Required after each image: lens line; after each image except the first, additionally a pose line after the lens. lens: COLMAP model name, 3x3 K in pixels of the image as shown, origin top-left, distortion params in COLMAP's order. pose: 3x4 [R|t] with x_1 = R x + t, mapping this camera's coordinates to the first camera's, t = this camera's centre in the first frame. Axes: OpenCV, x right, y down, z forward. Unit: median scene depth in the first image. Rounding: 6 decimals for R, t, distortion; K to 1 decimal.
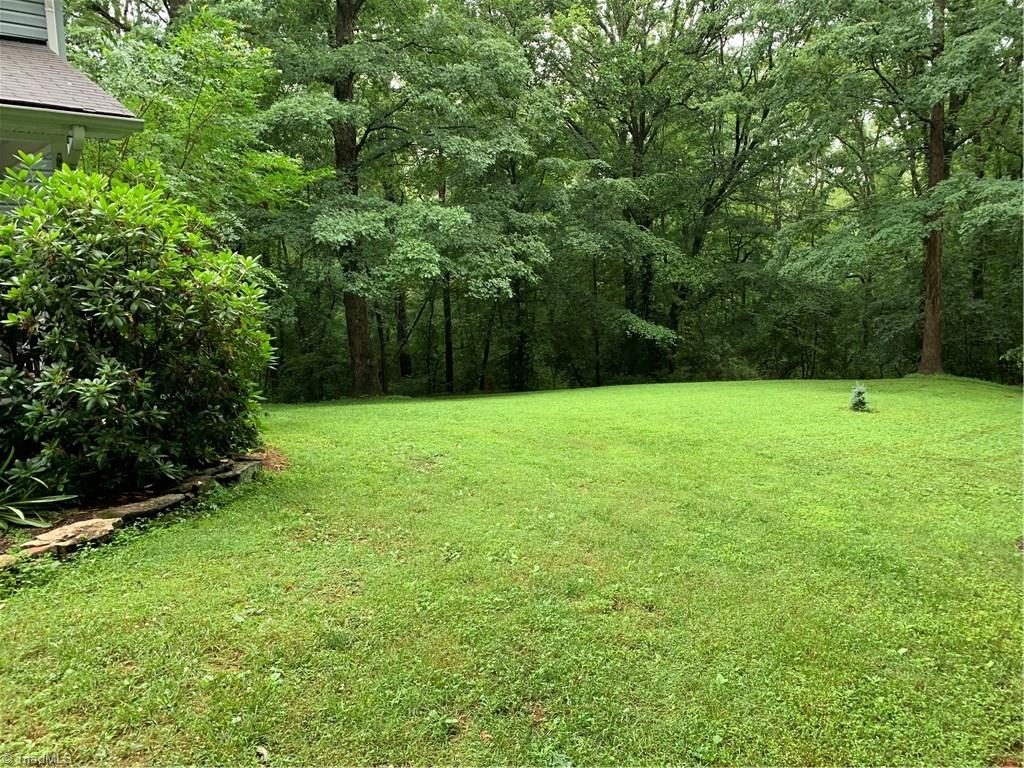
lens RADIAL K [[772.5, 0, 517.0], [0, 772.5, 369.8], [0, 0, 1]] dist [0.052443, -0.072707]
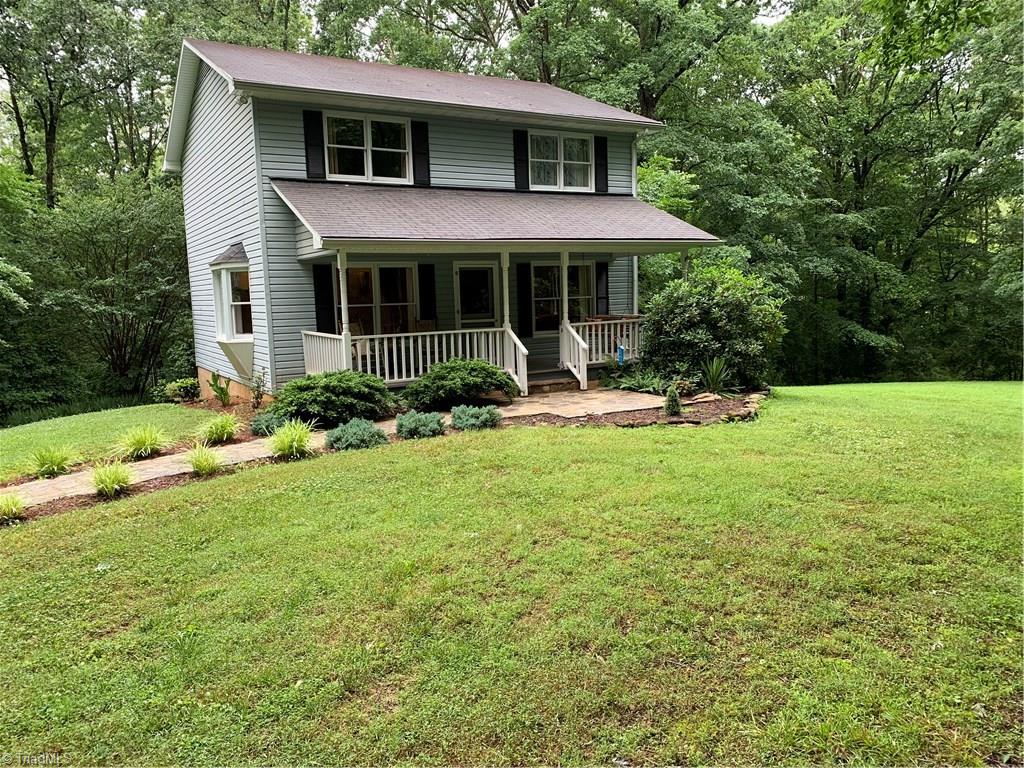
lens RADIAL K [[772.5, 0, 508.4], [0, 772.5, 367.8], [0, 0, 1]] dist [0.052443, -0.072707]
pose [[0.978123, 0.020633, -0.207003, -0.165114], [-0.023746, 0.999639, -0.012566, 0.028836], [0.206669, 0.017207, 0.978260, -0.375267]]
